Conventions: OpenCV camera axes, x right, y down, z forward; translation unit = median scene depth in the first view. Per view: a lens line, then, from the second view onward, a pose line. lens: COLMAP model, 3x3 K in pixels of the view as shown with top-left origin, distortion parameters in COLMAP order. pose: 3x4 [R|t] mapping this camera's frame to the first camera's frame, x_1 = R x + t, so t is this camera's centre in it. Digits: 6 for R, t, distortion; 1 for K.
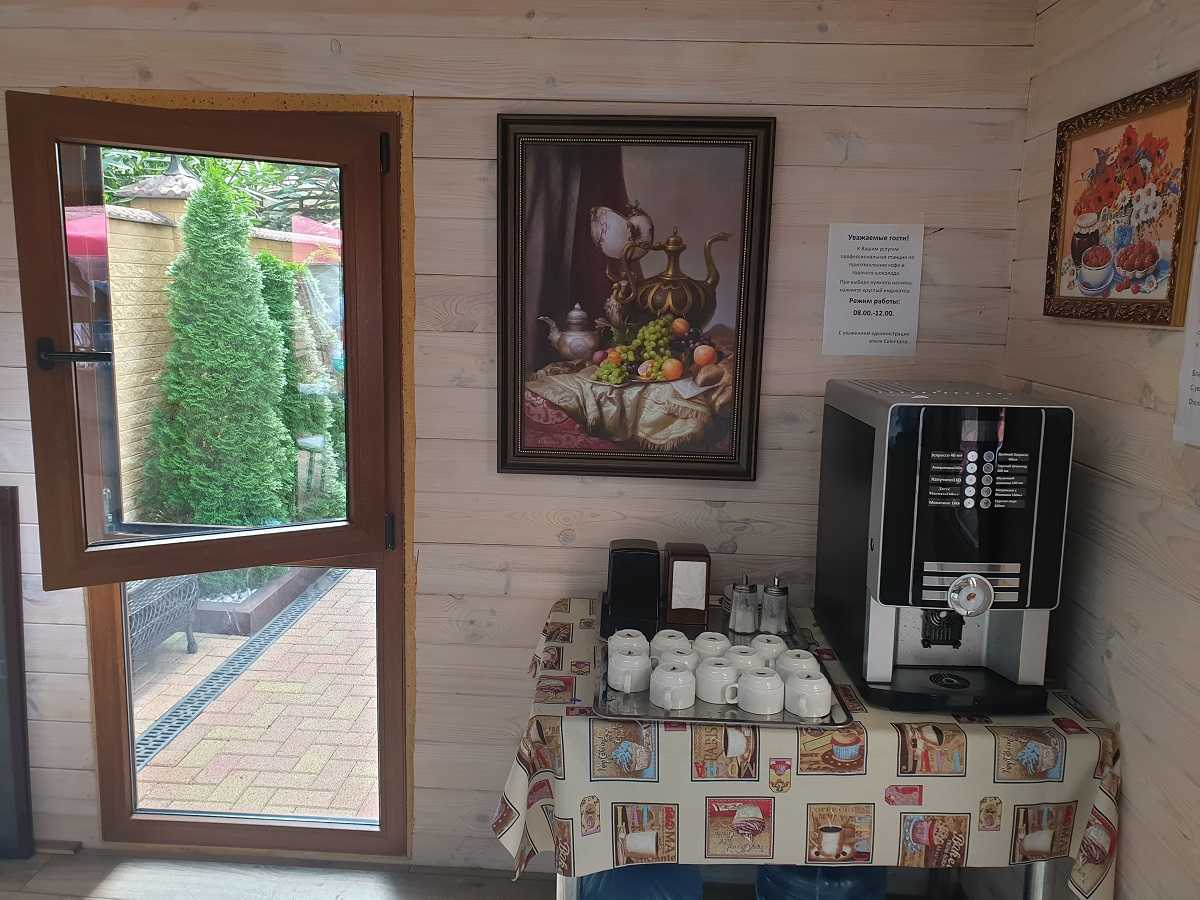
lens RADIAL K [[916.9, 0, 596.0], [0, 916.9, 459.4], [0, 0, 1]] dist [0.019803, -0.022887]
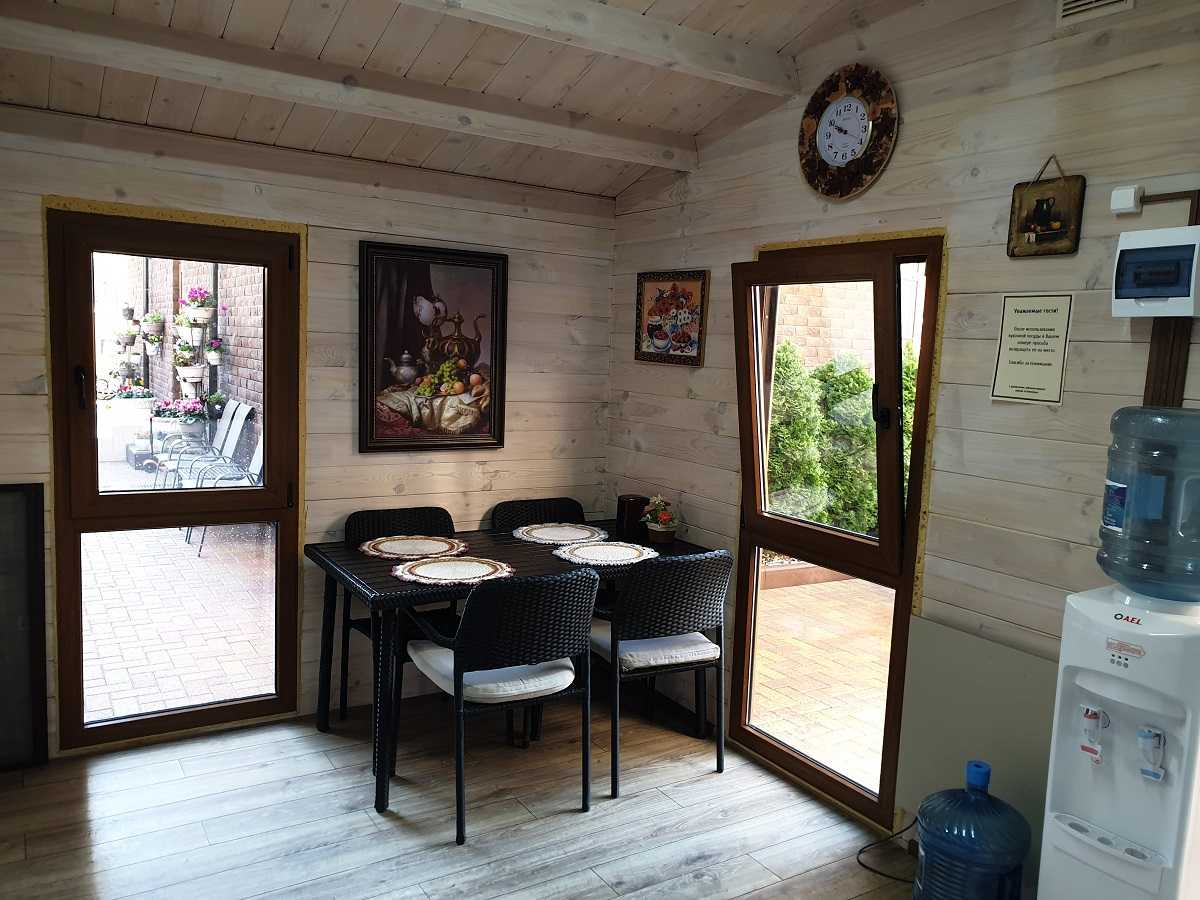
lens RADIAL K [[916.9, 0, 603.0], [0, 916.9, 445.1], [0, 0, 1]] dist [0.019803, -0.022887]
pose [[0.816798, -0.050127, 0.574742, -0.724808], [0.074153, 0.997077, -0.018423, 0.067194], [-0.572138, 0.057667, 0.818127, -0.619147]]
